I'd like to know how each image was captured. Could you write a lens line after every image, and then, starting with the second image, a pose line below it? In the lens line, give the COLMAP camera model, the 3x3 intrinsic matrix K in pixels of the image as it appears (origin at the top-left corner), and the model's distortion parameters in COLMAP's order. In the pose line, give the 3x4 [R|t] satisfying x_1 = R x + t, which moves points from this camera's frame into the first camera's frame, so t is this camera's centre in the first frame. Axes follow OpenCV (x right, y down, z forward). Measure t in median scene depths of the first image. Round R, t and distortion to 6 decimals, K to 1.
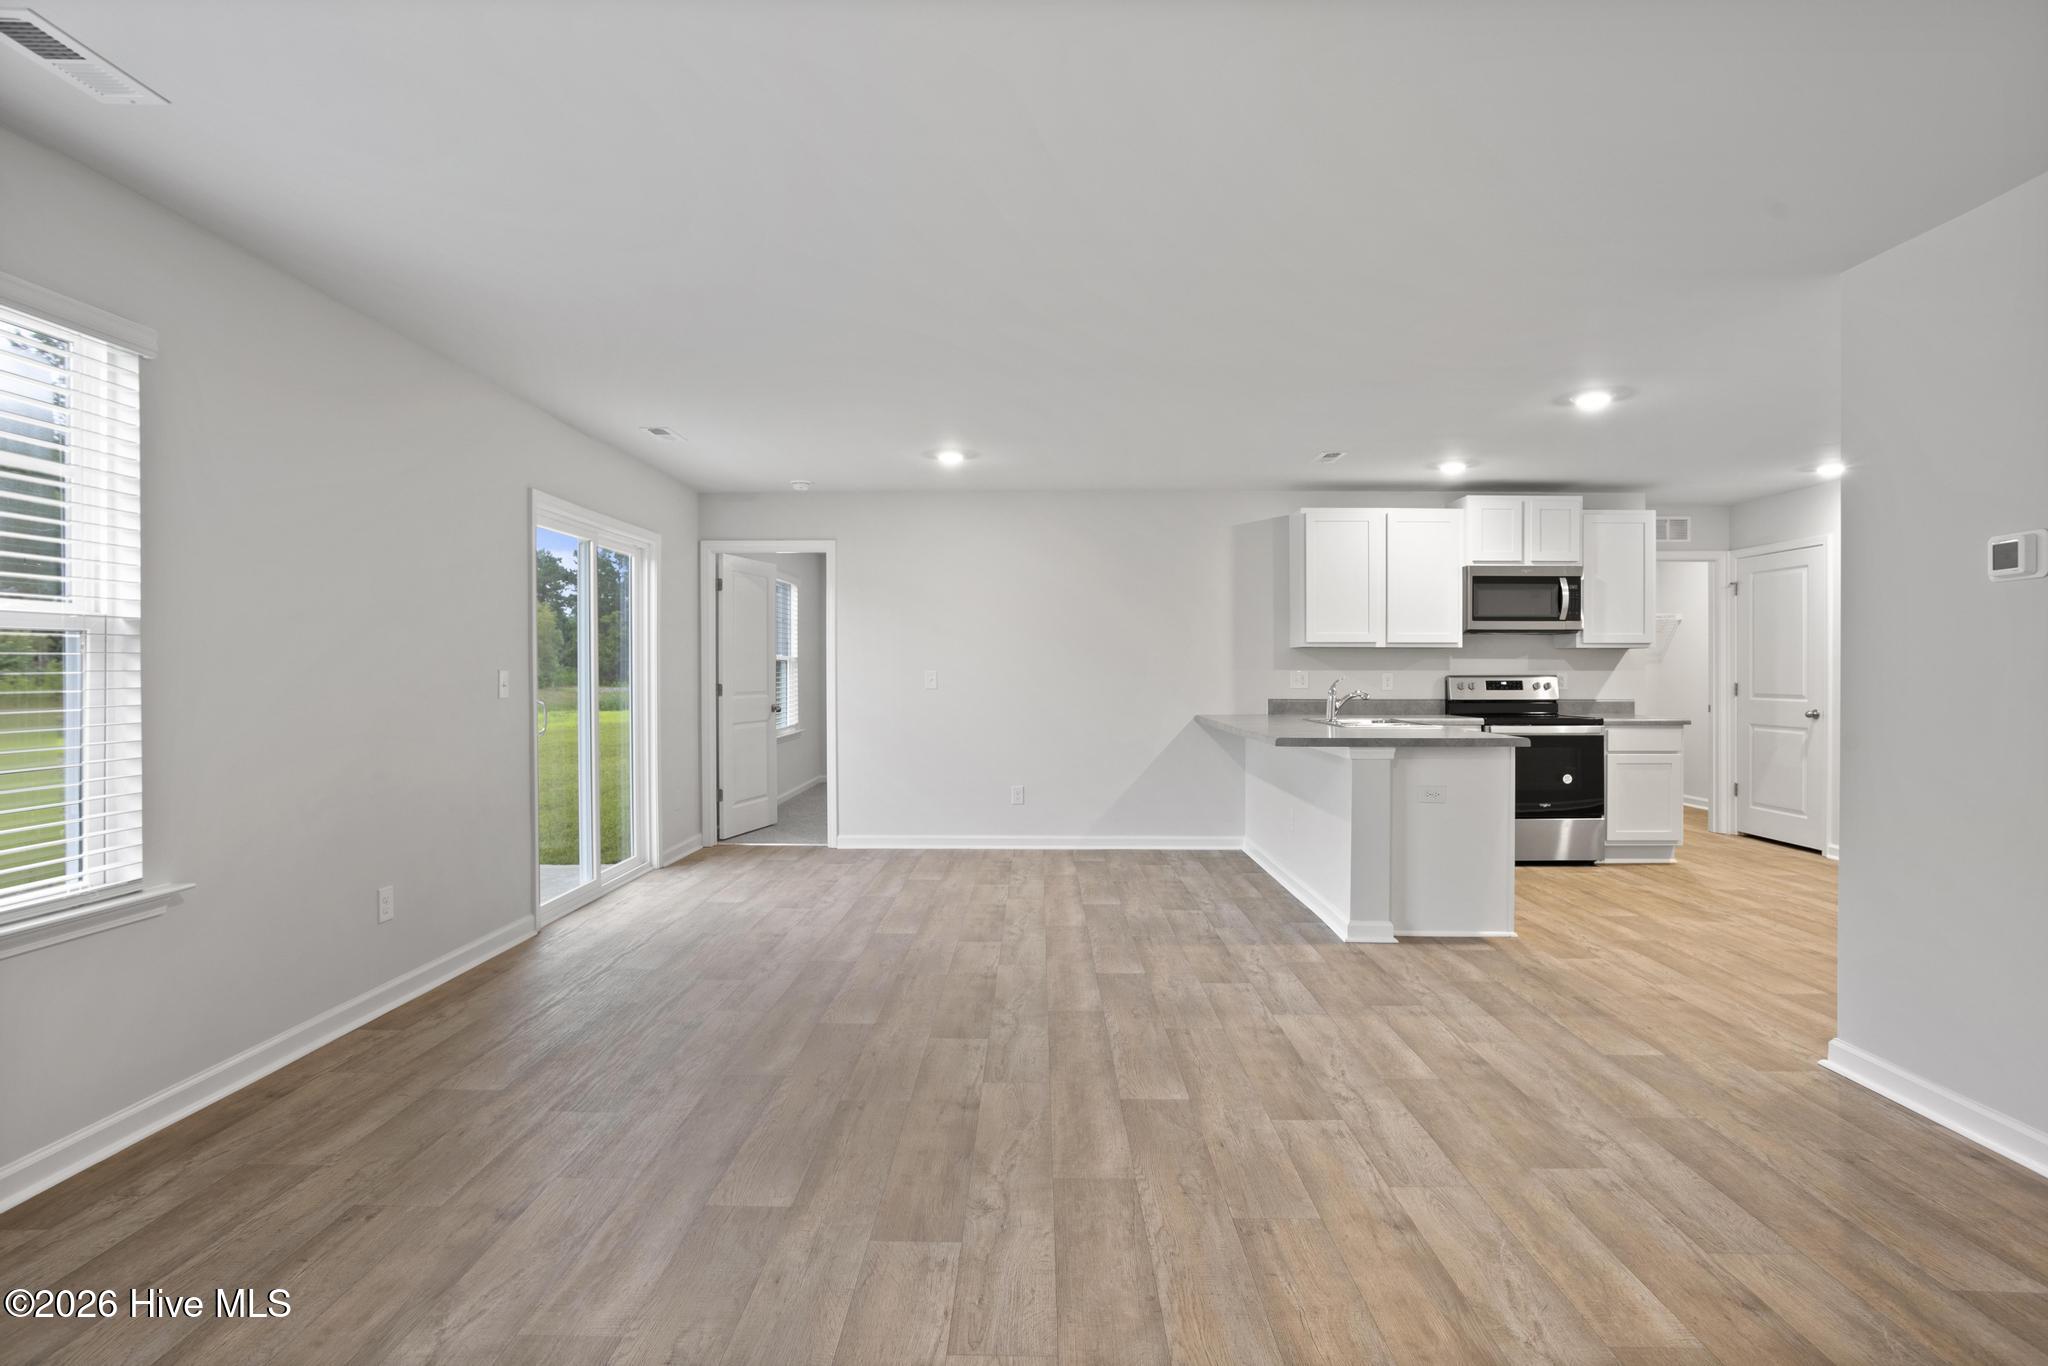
lens RADIAL K [[1005.0, 0, 1039.4], [0, 1005.0, 678.3], [0, 0, 1]] dist [-0.035986, 0.022128]
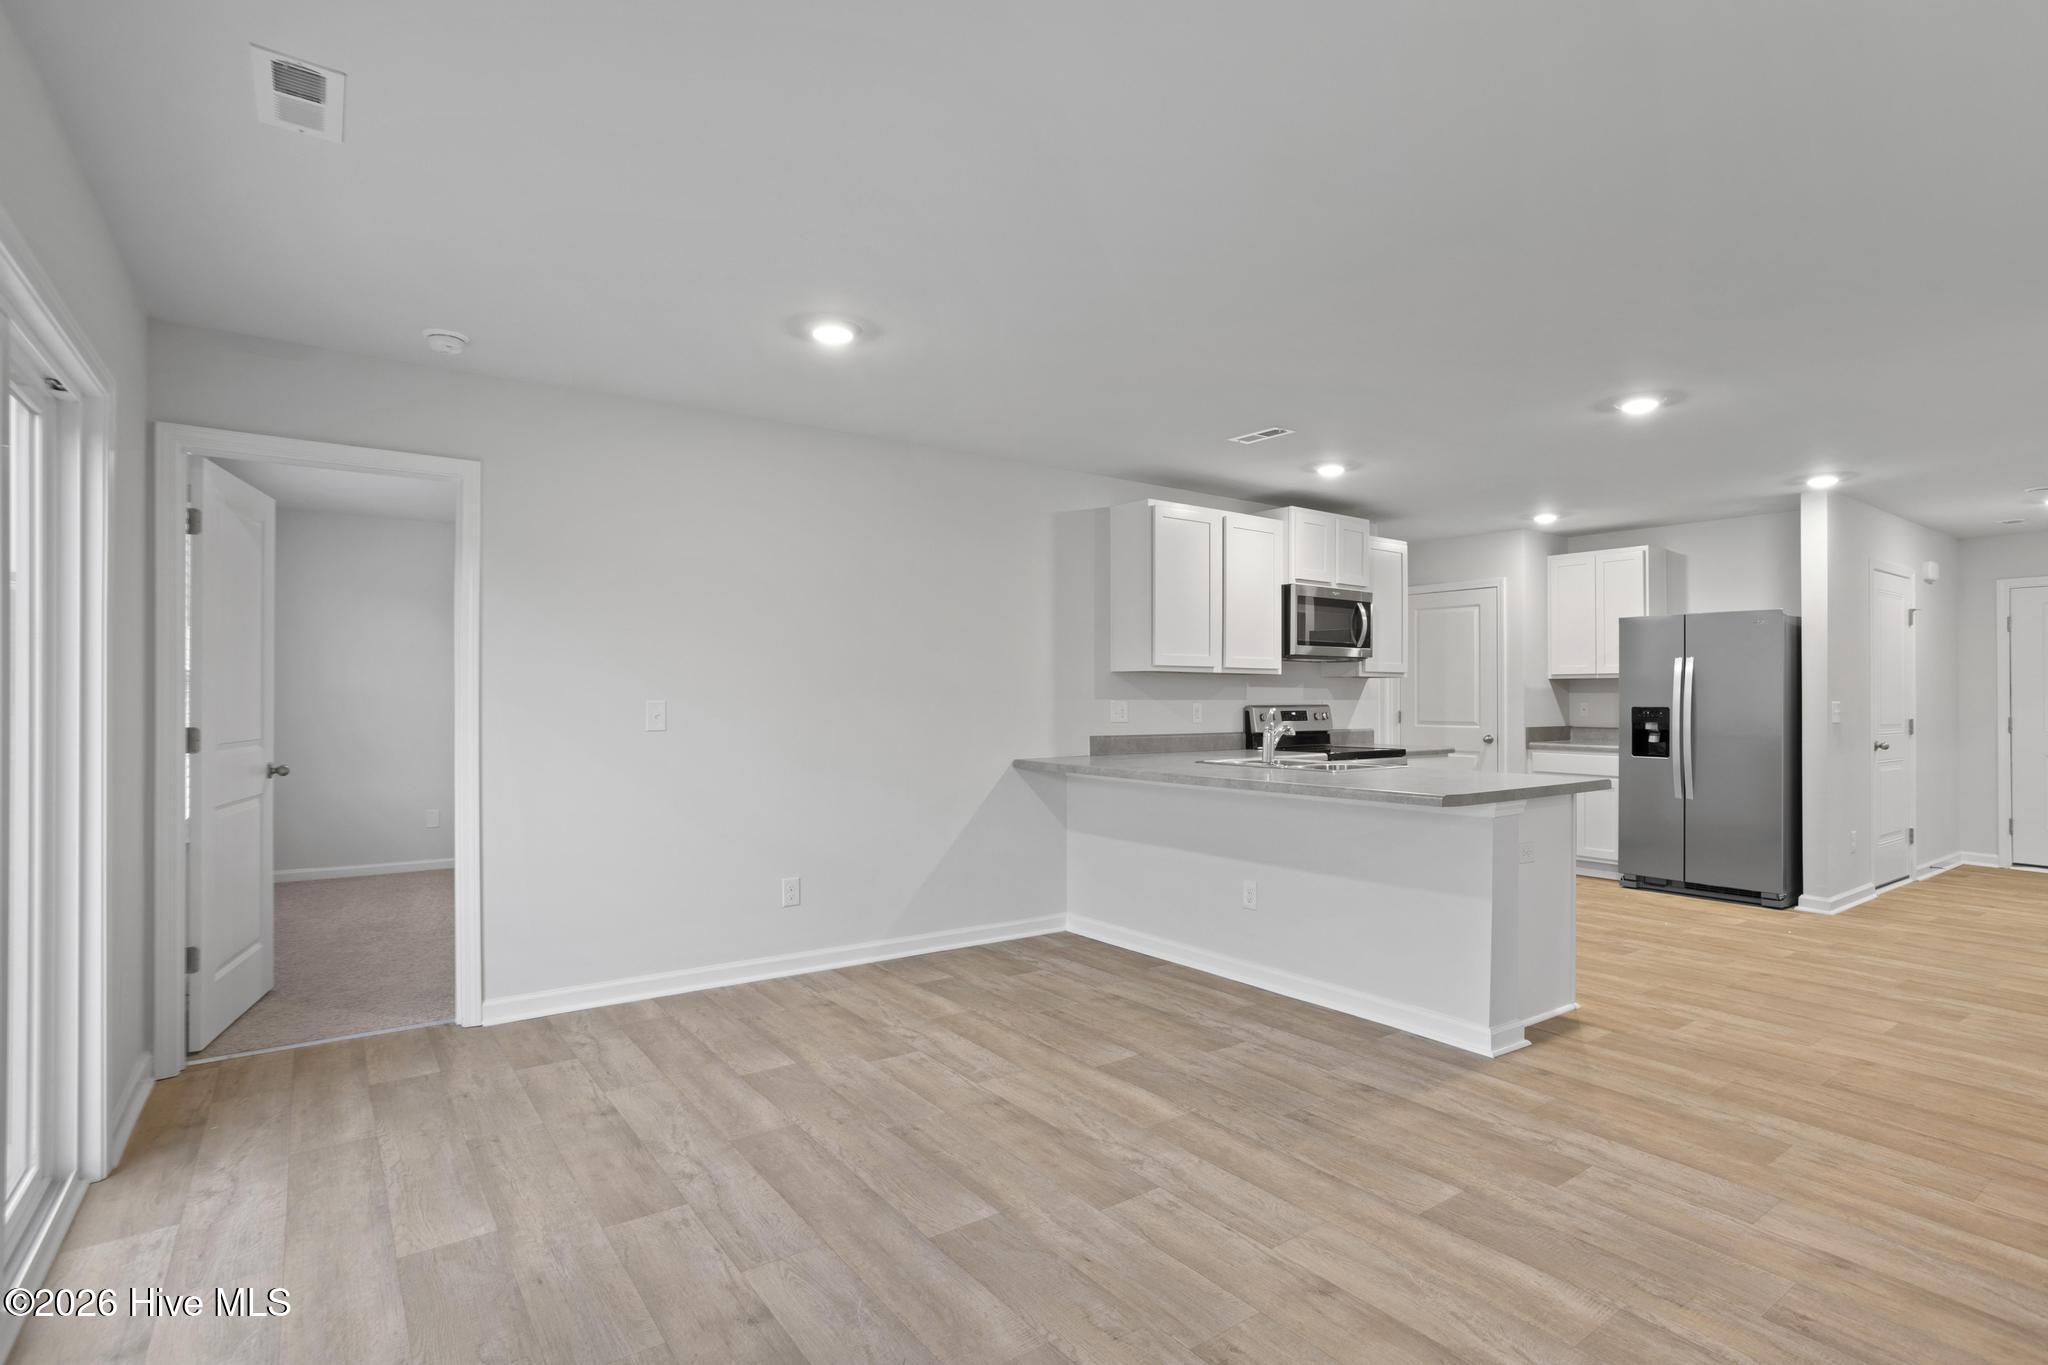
lens RADIAL K [[1005.0, 0, 1013.6], [0, 1005.0, 706.4], [0, 0, 1]] dist [-0.035986, 0.022128]
pose [[0.812676, -0.003511, 0.582705, -0.287344], [0.002043, 0.999993, 0.003175, -0.005194], [-0.582712, -0.001389, 0.812677, 0.395042]]
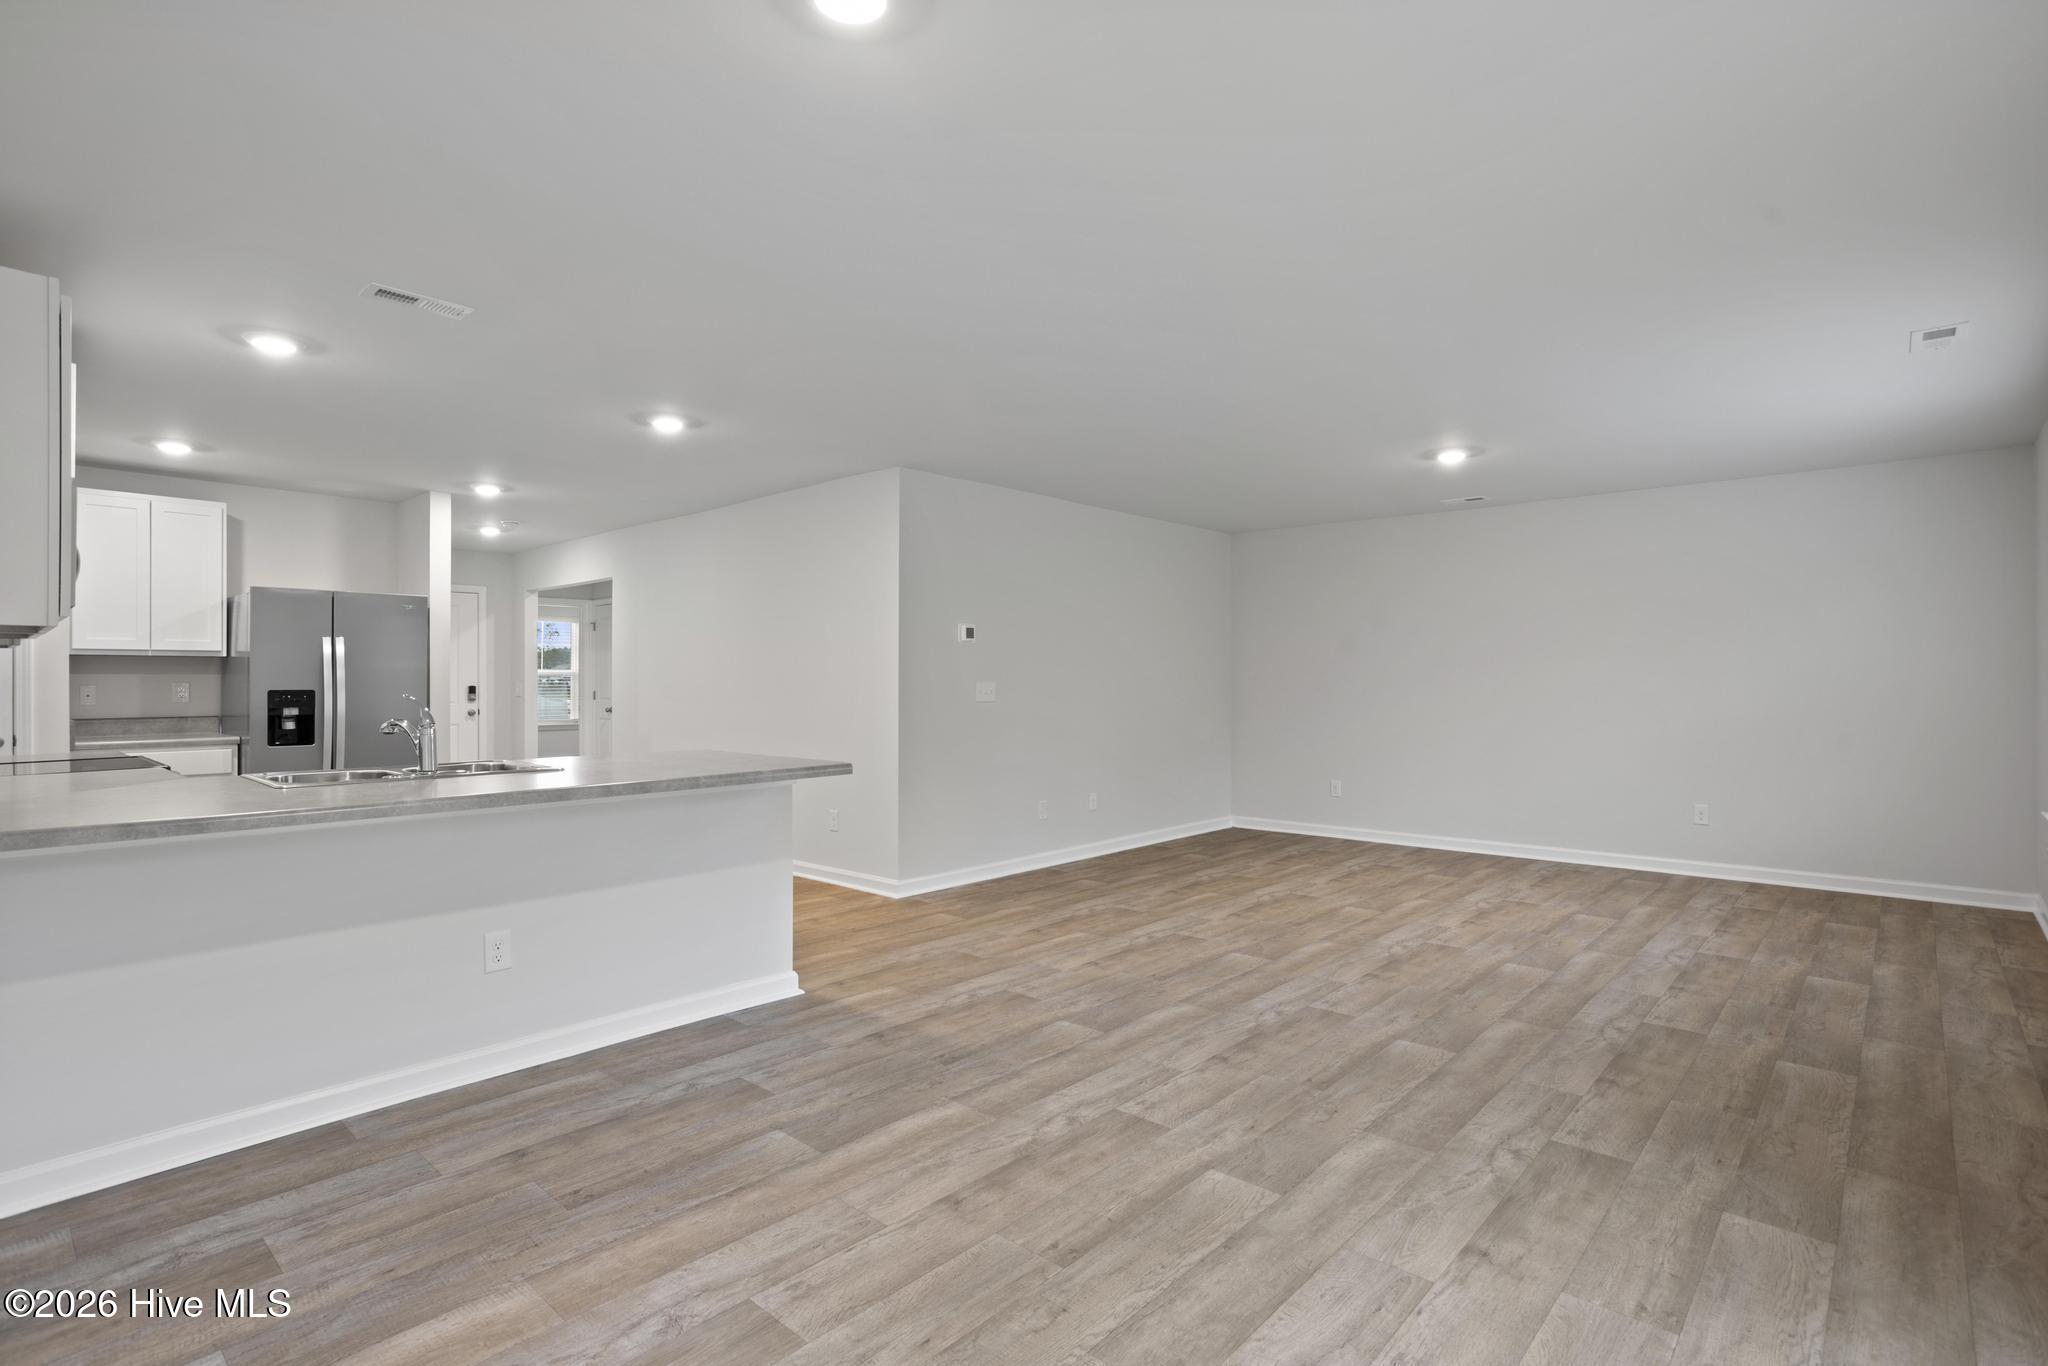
lens RADIAL K [[1005.0, 0, 1030.2], [0, 1005.0, 654.8], [0, 0, 1]] dist [-0.035986, 0.022128]
pose [[-0.748559, 0.019129, 0.662792, -0.283959], [0.004787, 0.999714, -0.023447, -0.008663], [-0.663051, -0.014379, -0.748436, 1.270307]]
